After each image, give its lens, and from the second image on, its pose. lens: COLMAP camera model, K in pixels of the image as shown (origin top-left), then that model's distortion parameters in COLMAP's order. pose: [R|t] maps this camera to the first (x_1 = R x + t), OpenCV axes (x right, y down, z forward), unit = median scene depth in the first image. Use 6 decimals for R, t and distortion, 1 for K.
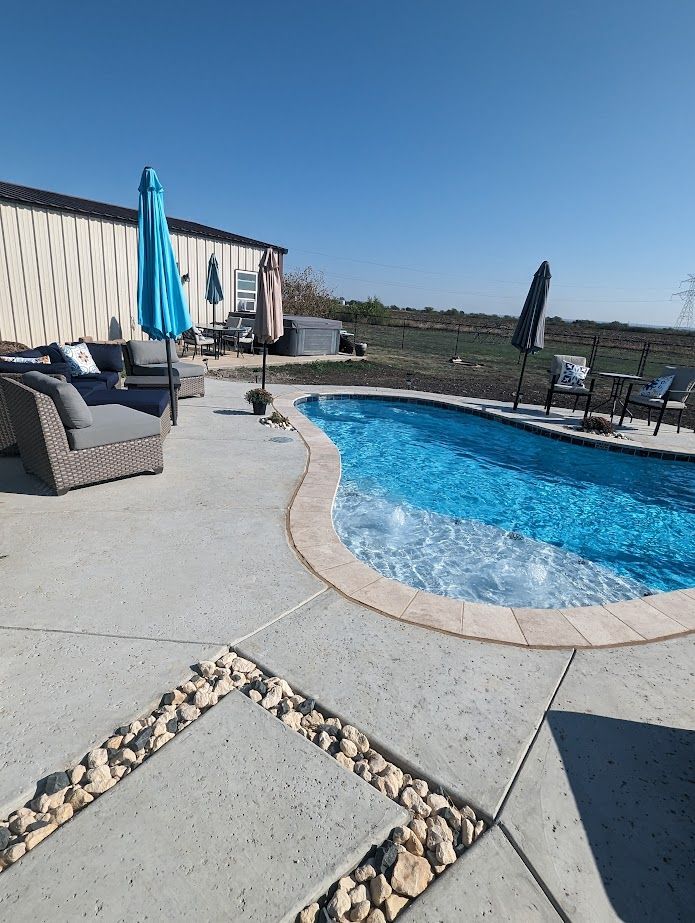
lens RADIAL K [[486.0, 0, 345.6], [0, 486.0, 461.7], [0, 0, 1]] dist [-0.003851, -0.000481]
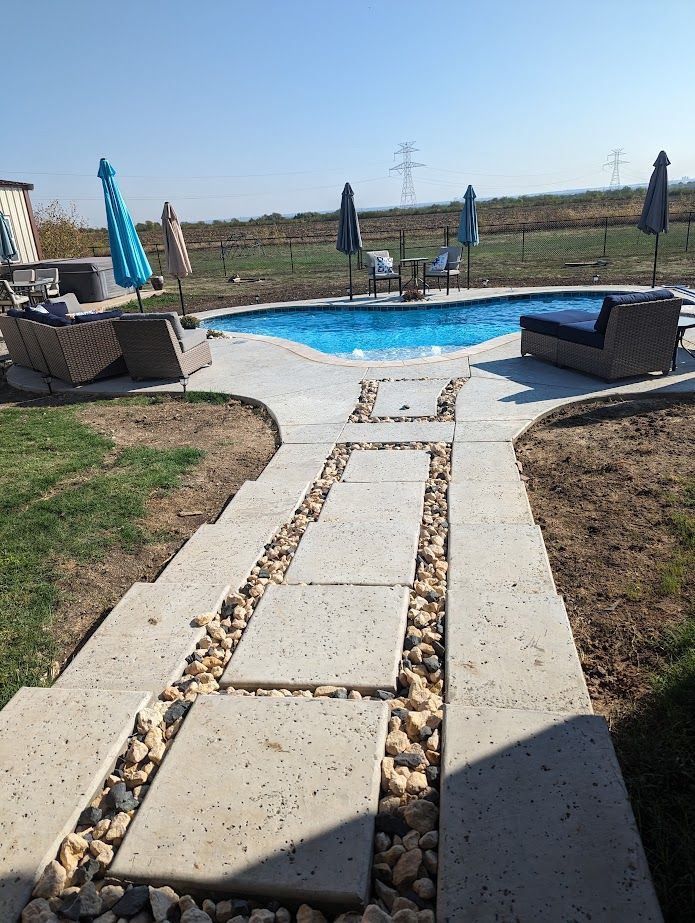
lens RADIAL K [[663.3, 0, 349.1], [0, 663.3, 462.1], [0, 0, 1]] dist [0.006252, -0.001582]
pose [[0.863281, -0.289608, 0.413368, -0.518817], [0.268457, 0.957009, 0.109840, 0.111636], [-0.427408, 0.016149, 0.903915, -0.588674]]
